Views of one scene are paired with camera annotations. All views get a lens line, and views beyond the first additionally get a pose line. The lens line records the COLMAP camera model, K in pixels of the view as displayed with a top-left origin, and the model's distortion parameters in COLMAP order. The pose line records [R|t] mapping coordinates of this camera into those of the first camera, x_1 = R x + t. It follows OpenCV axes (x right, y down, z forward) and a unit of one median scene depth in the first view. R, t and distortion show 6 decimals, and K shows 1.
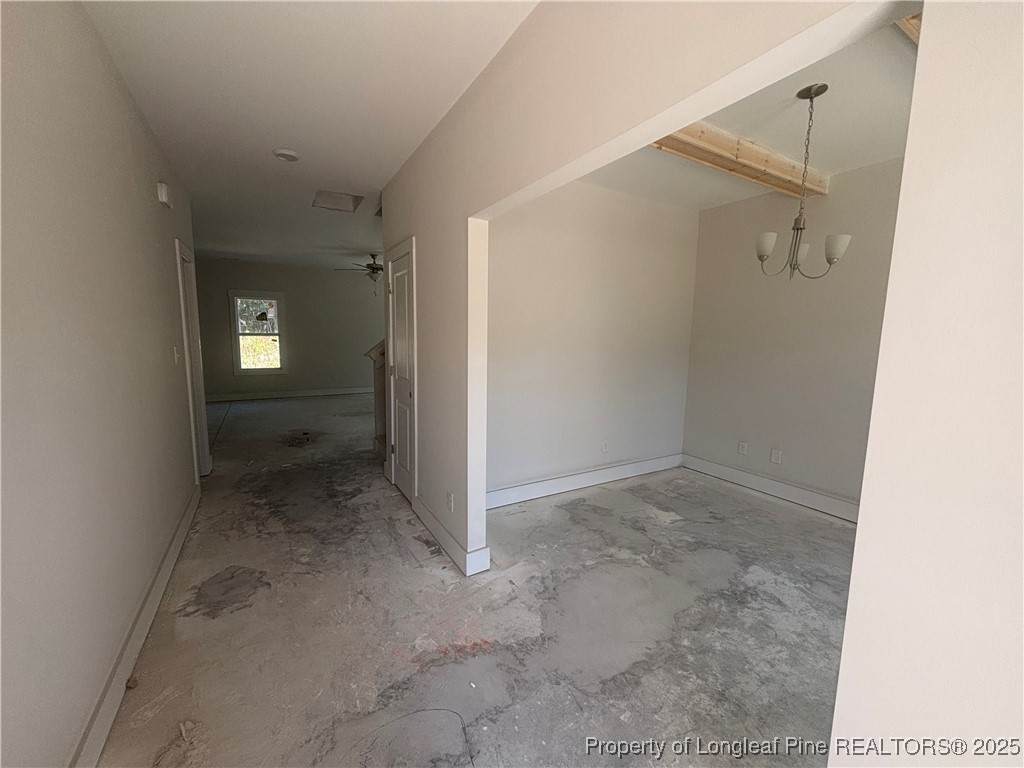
lens RADIAL K [[415.1, 0, 512.0], [0, 415.1, 384.0], [0, 0, 1]] dist [-0.005994, 0.000083]
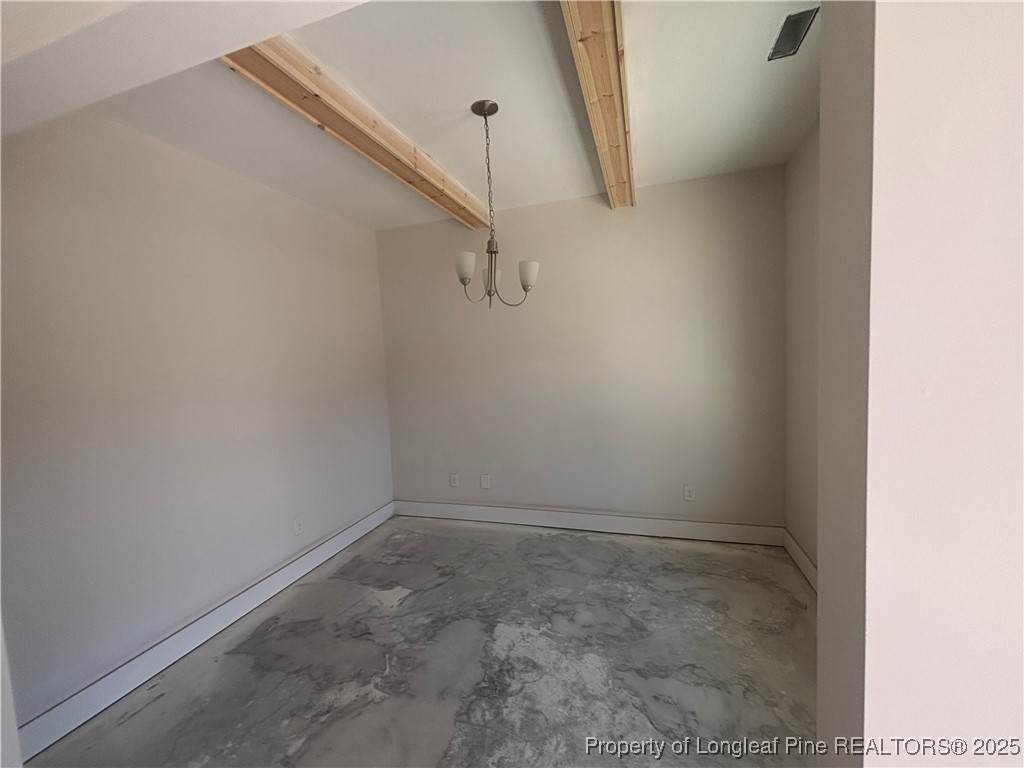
lens RADIAL K [[415.1, 0, 512.0], [0, 415.1, 384.0], [0, 0, 1]] dist [-0.005994, 0.000083]
pose [[0.744786, -0.101494, 0.659540, 0.068782], [0.141350, 0.989933, -0.007282, -0.056713], [-0.652162, 0.098650, 0.751634, 0.242670]]
